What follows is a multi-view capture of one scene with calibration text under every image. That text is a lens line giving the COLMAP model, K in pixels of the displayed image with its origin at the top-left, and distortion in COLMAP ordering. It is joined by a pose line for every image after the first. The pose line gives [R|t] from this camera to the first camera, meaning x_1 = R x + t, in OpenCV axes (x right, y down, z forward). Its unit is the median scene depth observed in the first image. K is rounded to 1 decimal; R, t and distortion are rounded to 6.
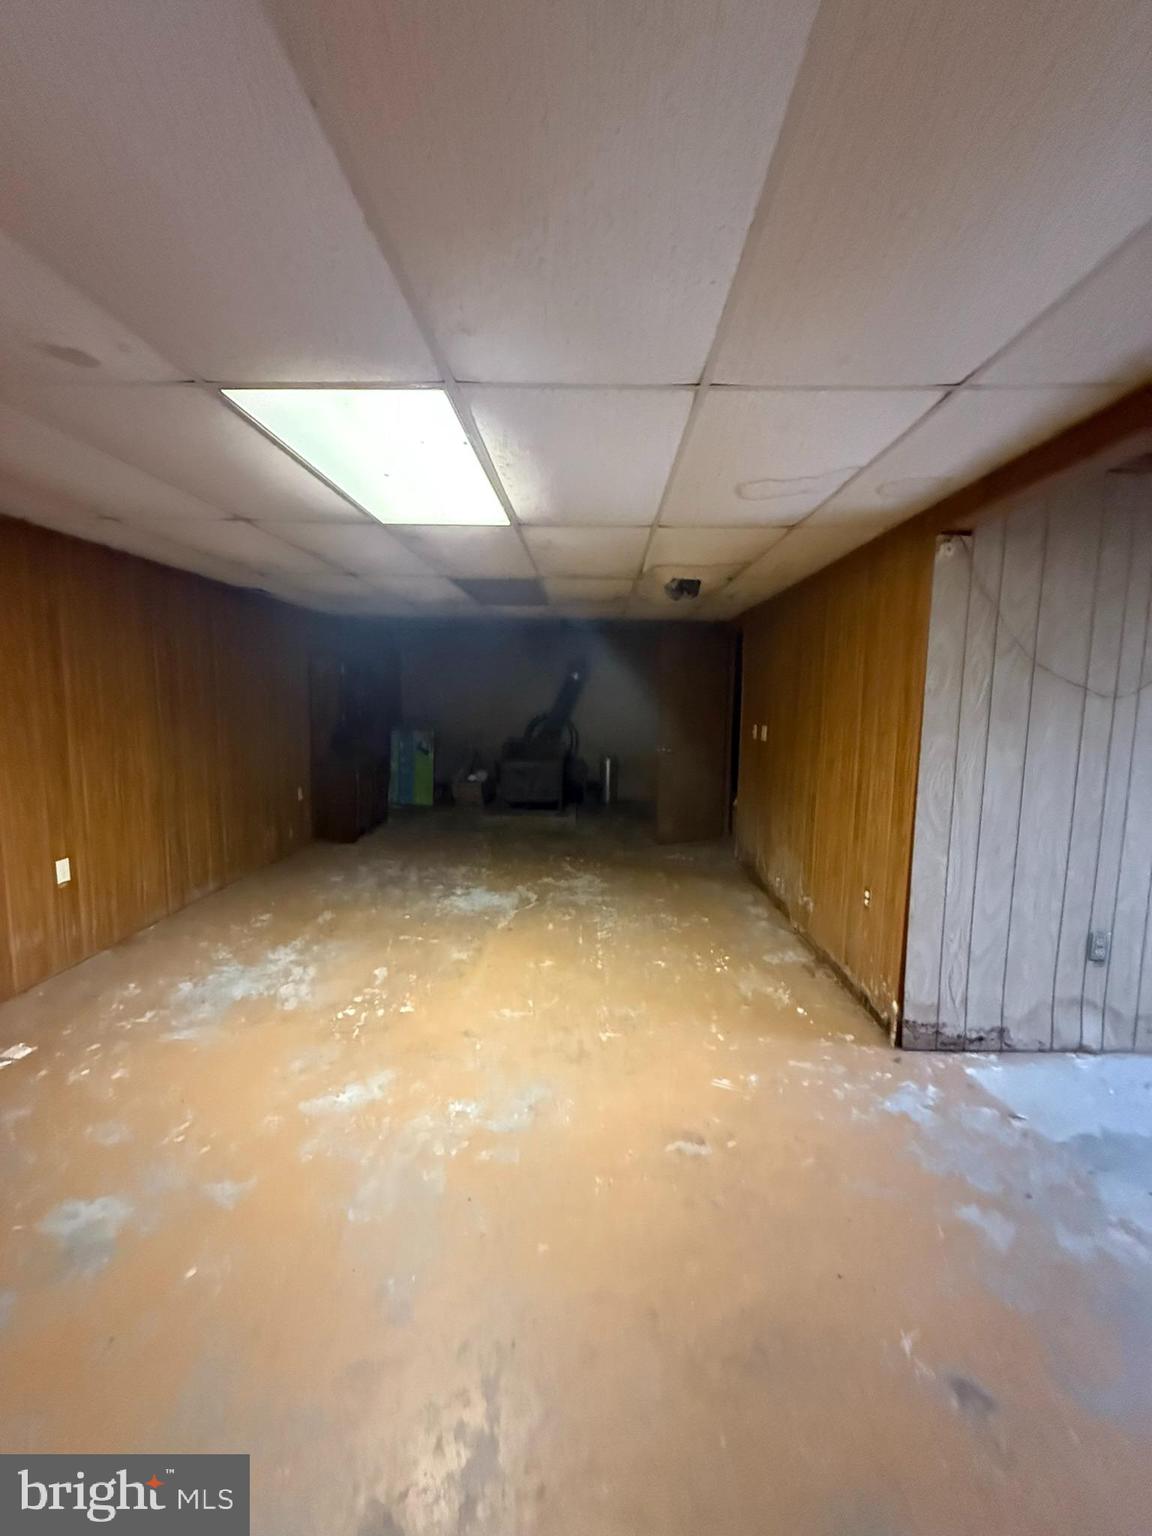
lens RADIAL K [[611.7, 0, 580.0], [0, 611.7, 760.9], [0, 0, 1]] dist [0.001665, -0.000033]
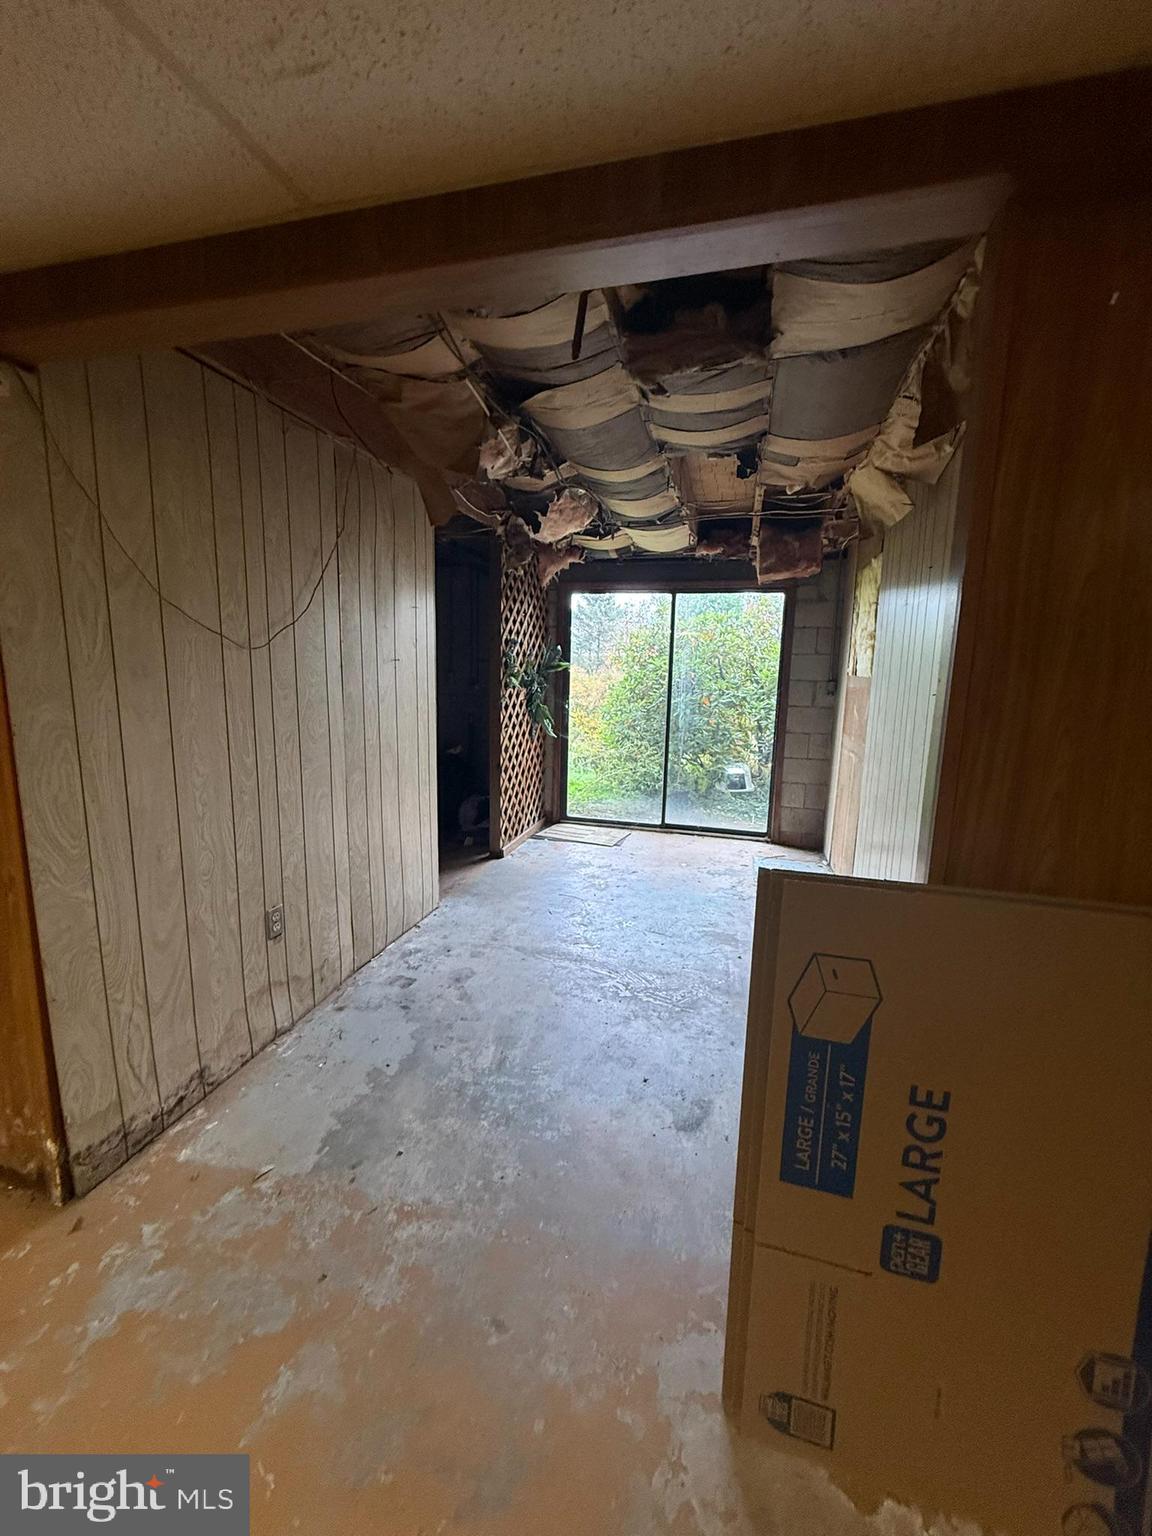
lens RADIAL K [[611.7, 0, 580.0], [0, 611.7, 760.9], [0, 0, 1]] dist [0.001665, -0.000033]
pose [[0.230880, -0.158147, 0.960044, 0.106445], [0.088842, 0.986007, 0.141058, -0.023671], [-0.968918, 0.052725, 0.241699, 0.314880]]
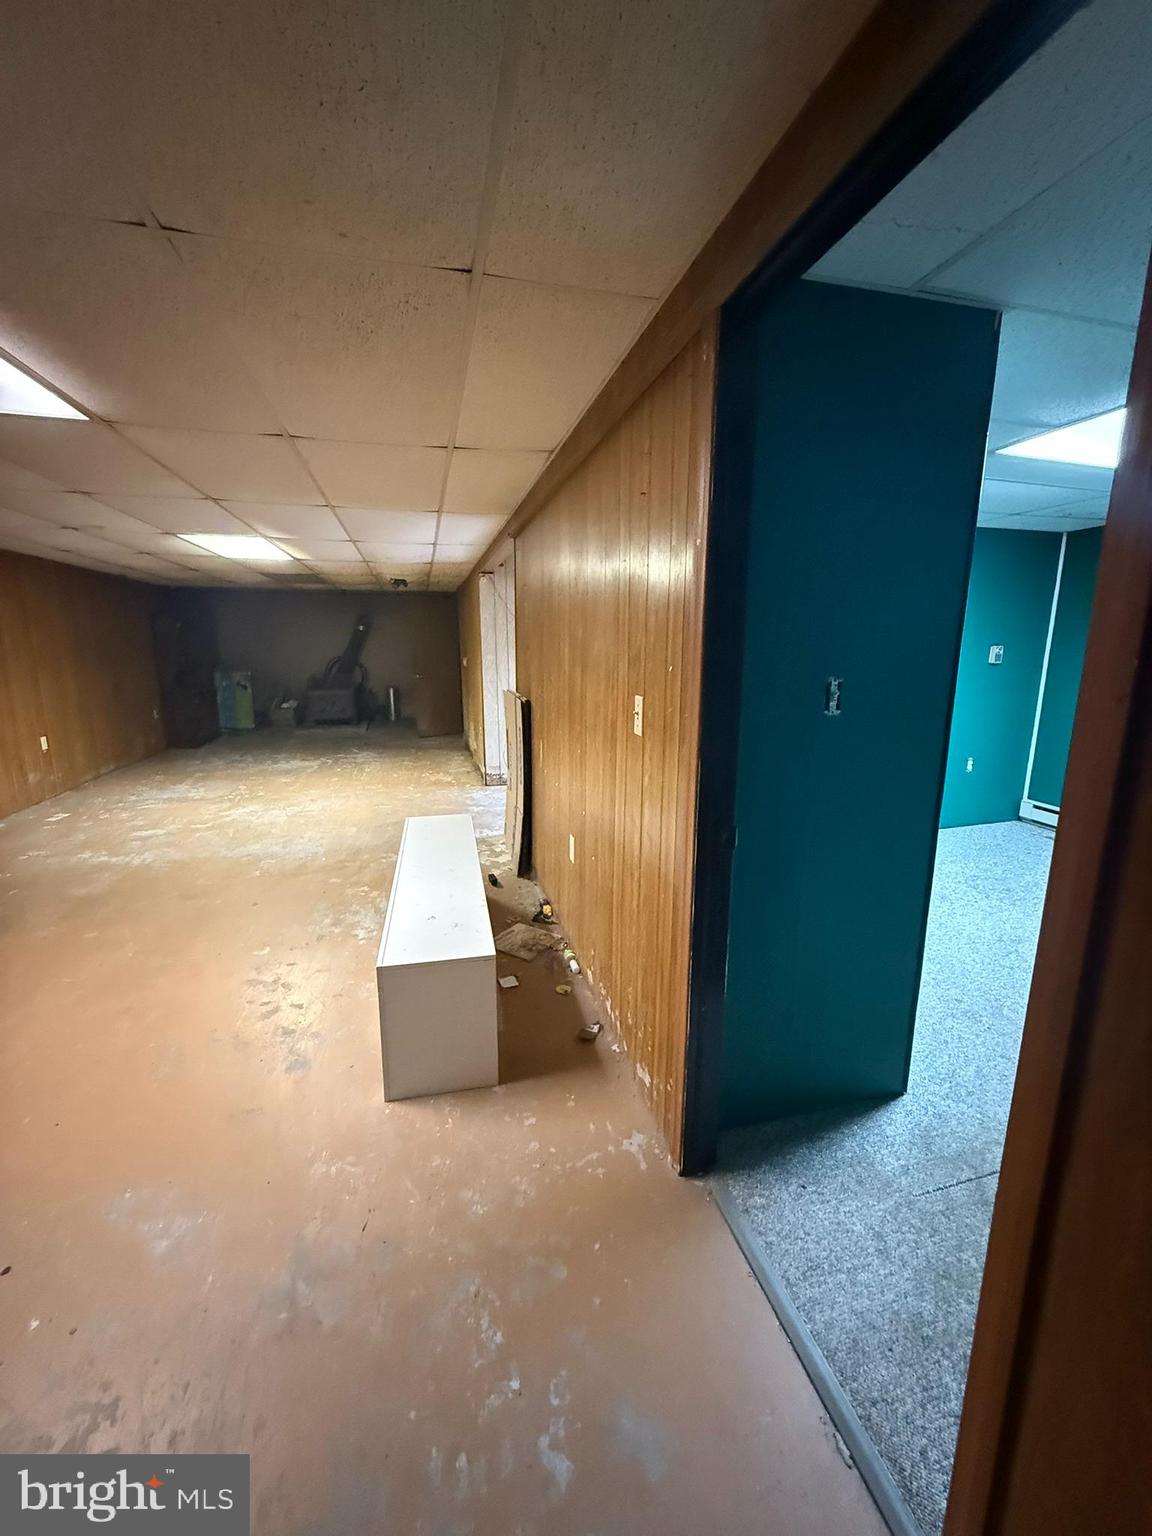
lens RADIAL K [[611.7, 0, 580.0], [0, 611.7, 760.9], [0, 0, 1]] dist [0.001665, -0.000033]
pose [[0.961197, -0.068888, 0.267123, 0.241100], [0.045977, 0.994780, 0.091100, 0.169668], [-0.272005, -0.075283, 0.959347, -1.445973]]
